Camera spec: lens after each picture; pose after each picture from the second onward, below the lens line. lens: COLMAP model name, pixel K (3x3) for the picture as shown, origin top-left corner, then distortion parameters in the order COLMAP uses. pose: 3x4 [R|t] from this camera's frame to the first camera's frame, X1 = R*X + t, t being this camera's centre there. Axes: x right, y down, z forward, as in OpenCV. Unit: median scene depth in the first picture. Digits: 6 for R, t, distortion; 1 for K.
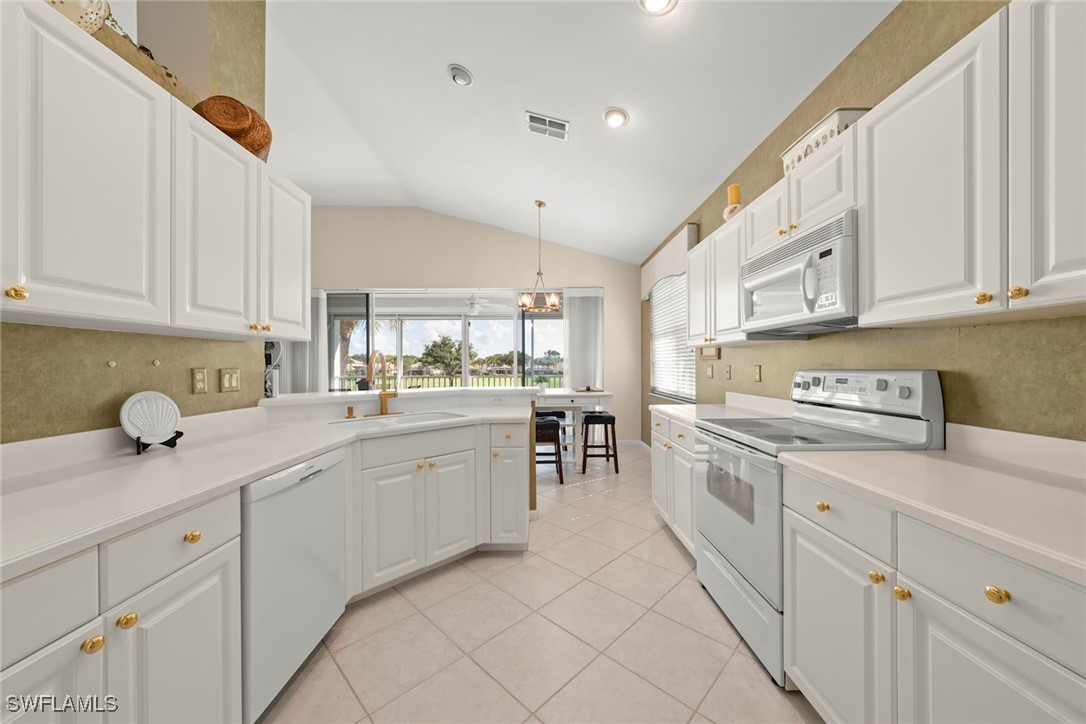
lens RADIAL K [[384.4, 0, 543.0], [0, 384.4, 362.0], [0, 0, 1]] dist [-0.000306, -0.000036]
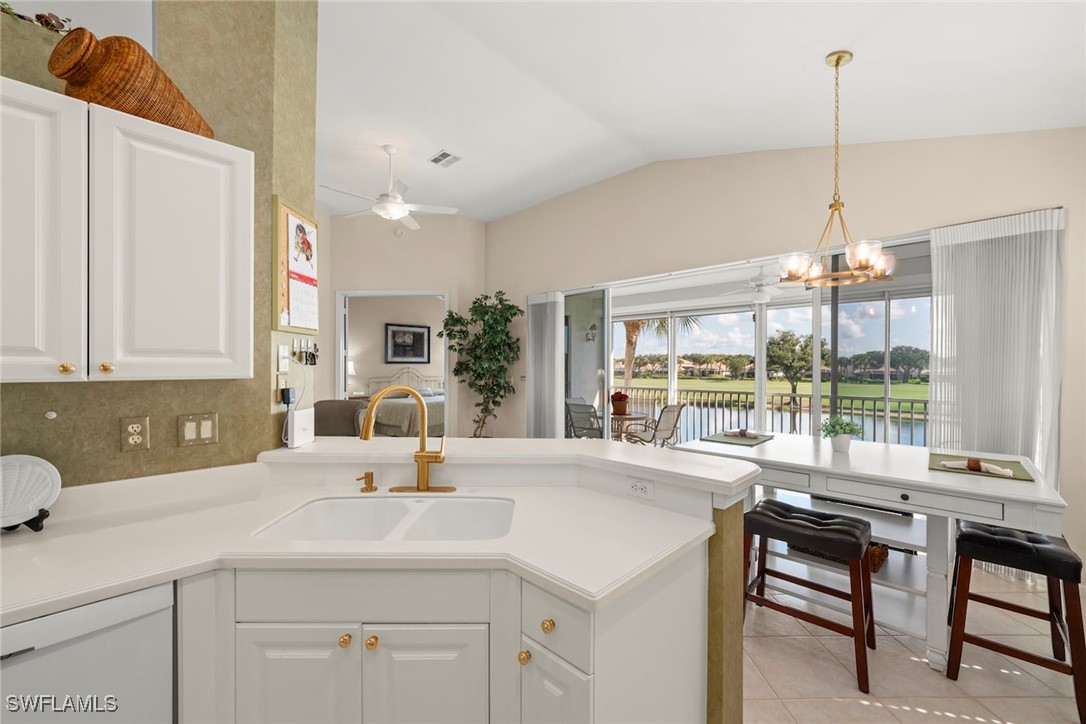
lens RADIAL K [[422.4, 0, 542.9], [0, 422.4, 366.8], [0, 0, 1]] dist [-0.001781, 0.000024]
pose [[0.708987, 0.008068, -0.705175, 0.108260], [-0.000140, 0.999936, 0.011300, -0.037091], [0.705222, -0.007913, 0.708943, 0.384746]]
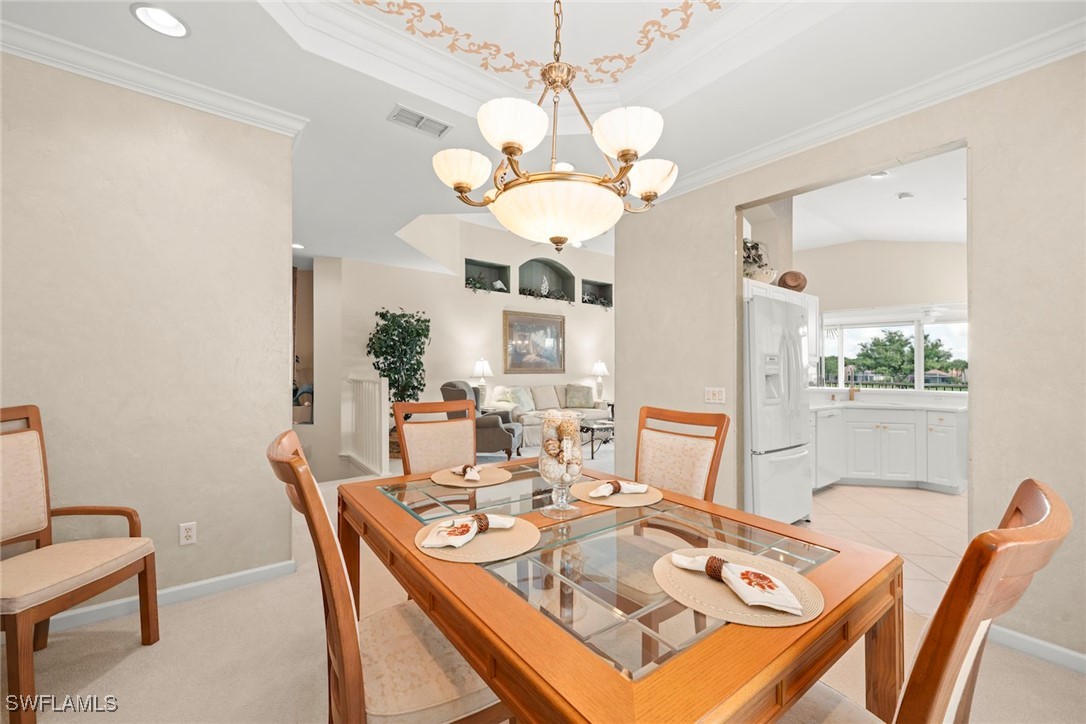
lens RADIAL K [[434.8, 0, 544.9], [0, 434.8, 357.4], [0, 0, 1]] dist [-0.000910, 0.000261]
pose [[0.602521, -0.001957, -0.798101, 0.205069], [-0.009288, 0.999912, -0.009463, -0.020964], [0.798049, 0.013114, 0.602450, -0.813709]]
